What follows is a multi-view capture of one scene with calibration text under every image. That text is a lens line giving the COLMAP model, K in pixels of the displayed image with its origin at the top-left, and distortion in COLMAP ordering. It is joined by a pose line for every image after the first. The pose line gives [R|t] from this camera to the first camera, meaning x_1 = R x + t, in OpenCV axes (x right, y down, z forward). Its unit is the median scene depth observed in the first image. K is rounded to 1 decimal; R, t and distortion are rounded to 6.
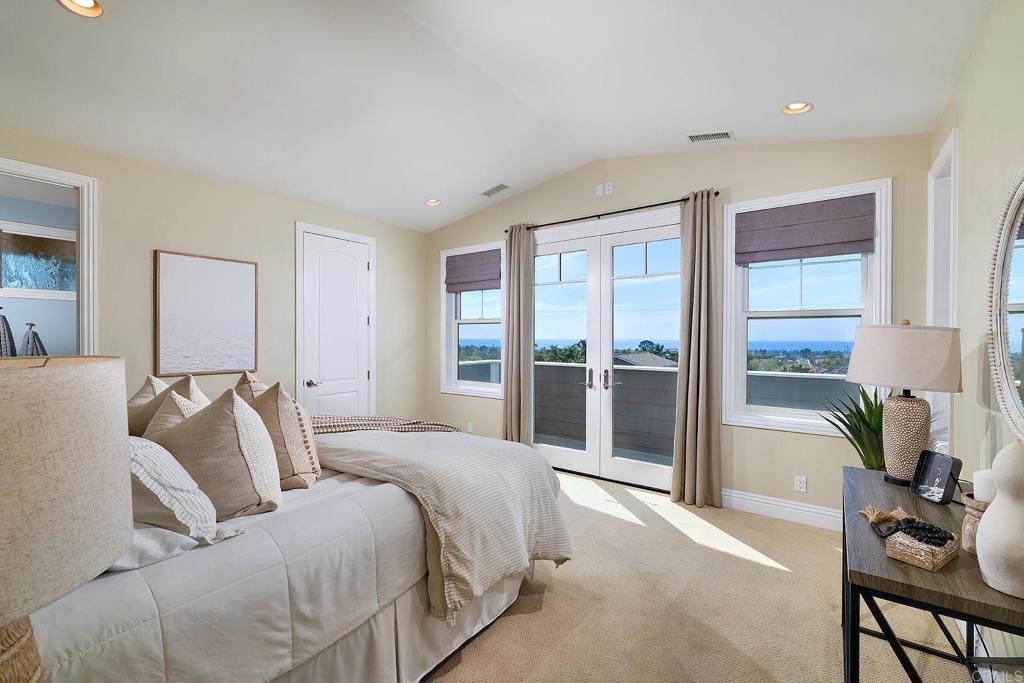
lens RADIAL K [[437.9, 0, 512.0], [0, 437.9, 341.5], [0, 0, 1]] dist [-0.001410, -0.000115]
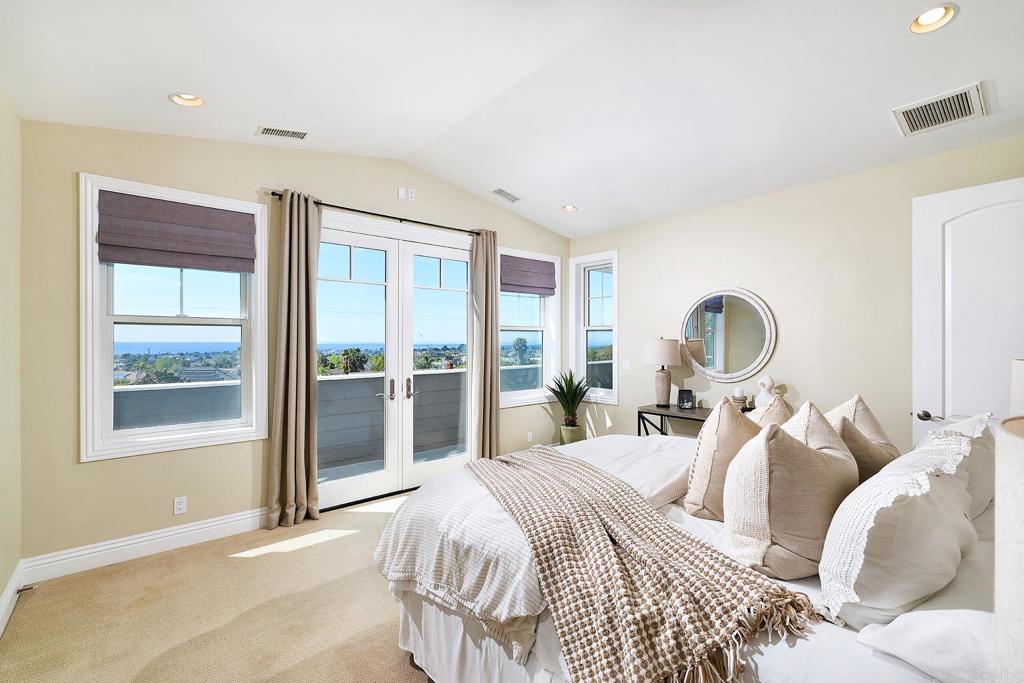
lens RADIAL K [[437.9, 0, 512.0], [0, 437.9, 341.5], [0, 0, 1]] dist [-0.001410, -0.000115]
pose [[0.221159, 0.001746, 0.975236, -0.662287], [0.022983, 0.999711, -0.007002, -0.004589], [-0.974967, 0.023963, 0.221055, 0.530664]]
